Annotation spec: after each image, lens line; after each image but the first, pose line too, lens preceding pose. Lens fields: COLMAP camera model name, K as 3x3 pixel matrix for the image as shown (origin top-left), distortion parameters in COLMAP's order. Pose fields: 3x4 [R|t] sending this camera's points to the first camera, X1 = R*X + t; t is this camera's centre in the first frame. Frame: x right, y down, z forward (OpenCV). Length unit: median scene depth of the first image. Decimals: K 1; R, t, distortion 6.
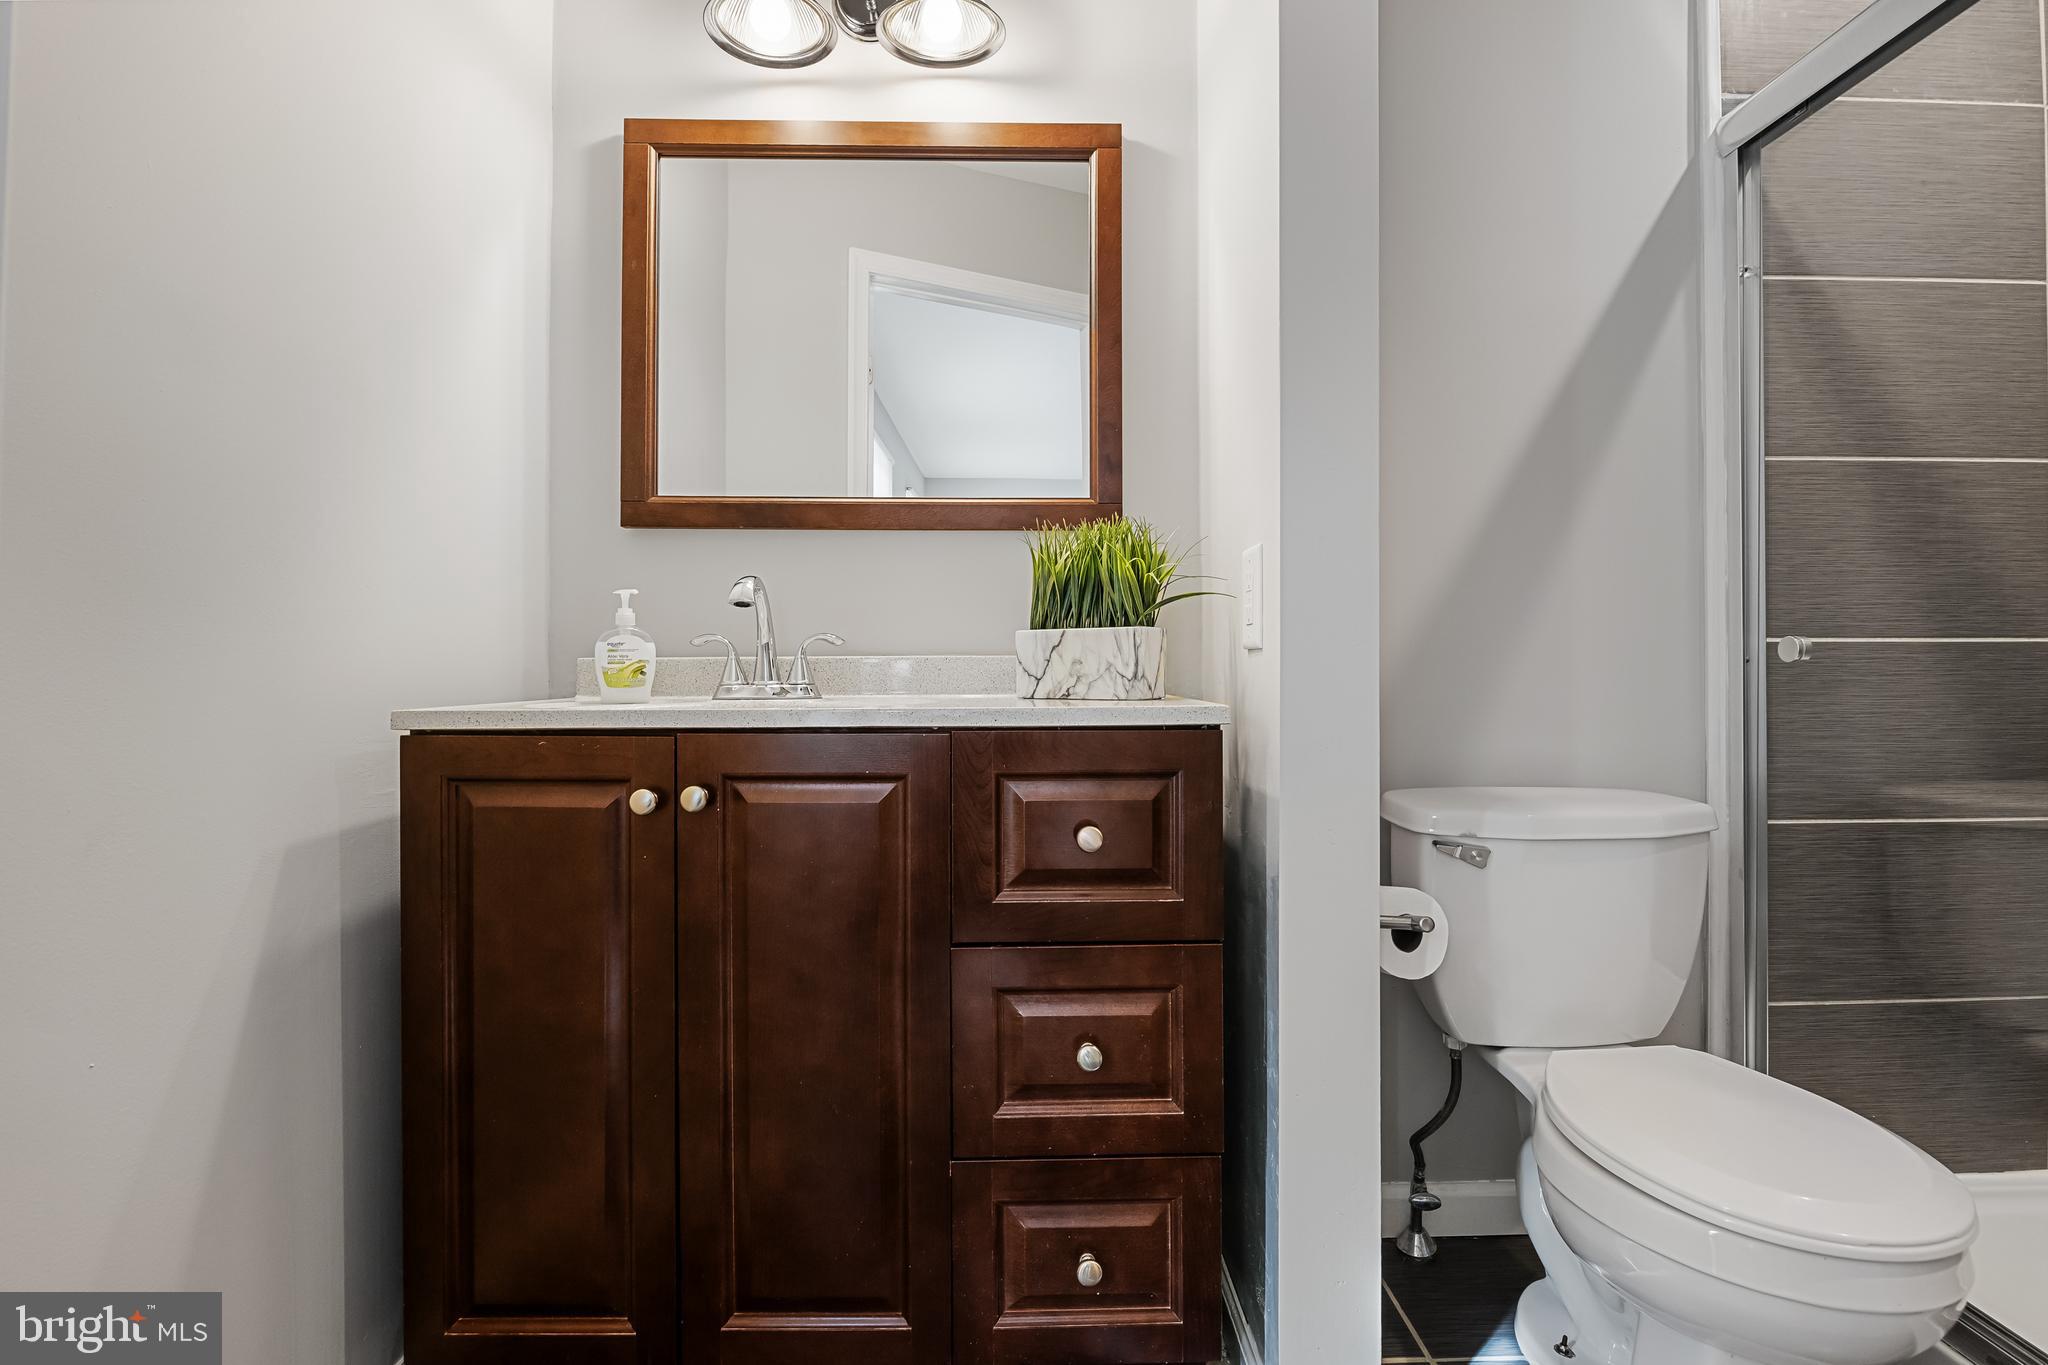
lens RADIAL K [[987.3, 0, 1024.0], [0, 987.3, 682.5], [0, 0, 1]] dist [-0.021354, -0.000270]
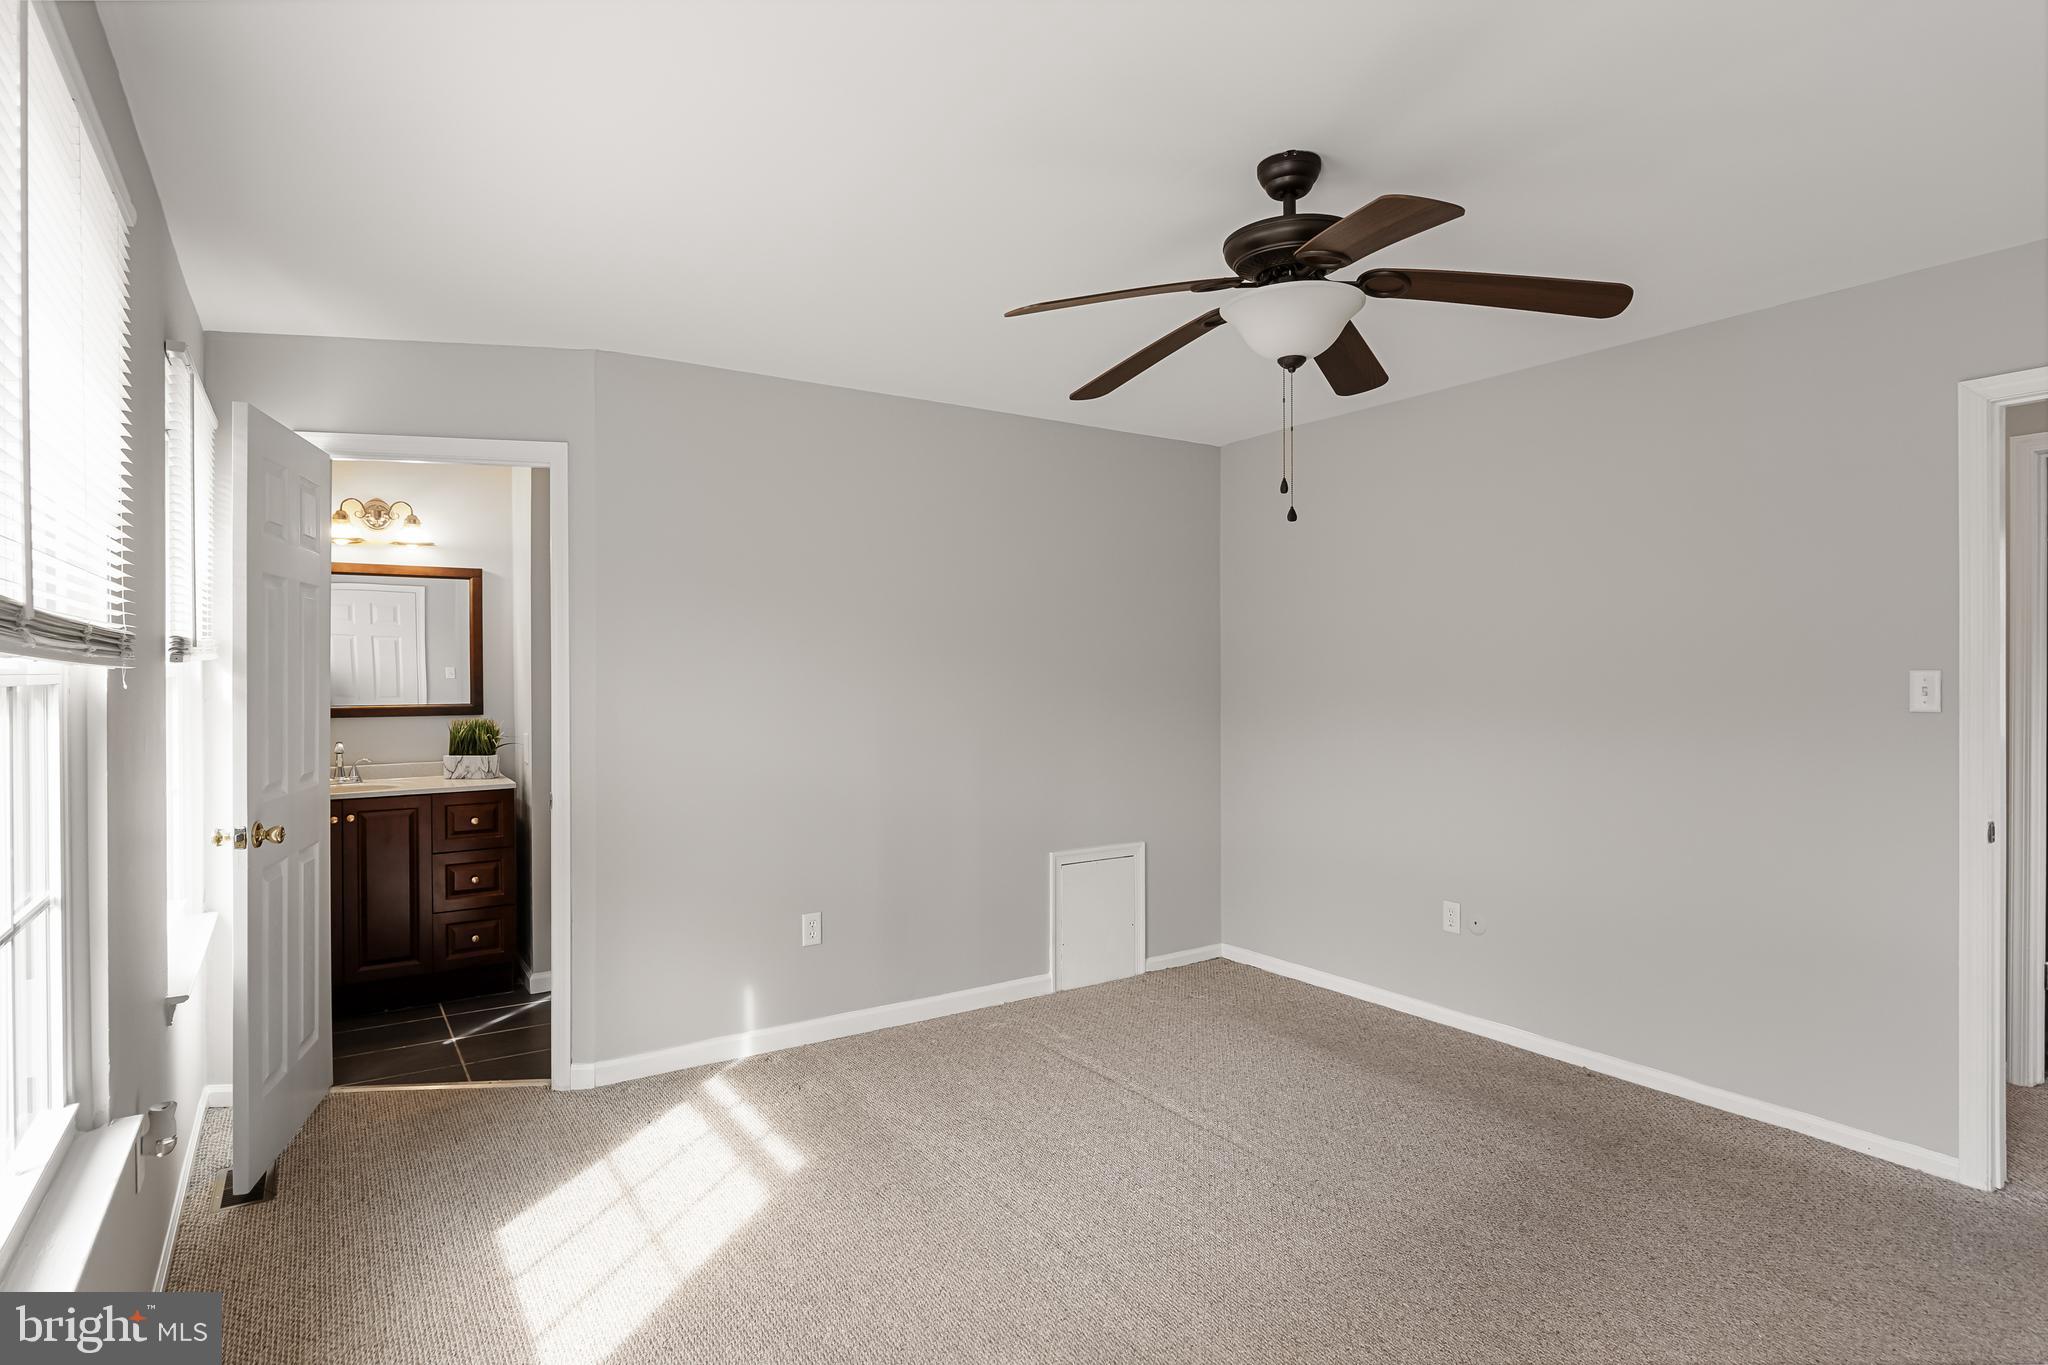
lens RADIAL K [[1102.7, 0, 1032.3], [0, 1102.7, 676.0], [0, 0, 1]] dist [0.003291, 0.000943]
pose [[0.846050, -0.005609, 0.533075, -0.285182], [0.002284, 0.999974, 0.006896, -0.319141], [-0.533099, -0.004617, 0.846040, -2.811417]]
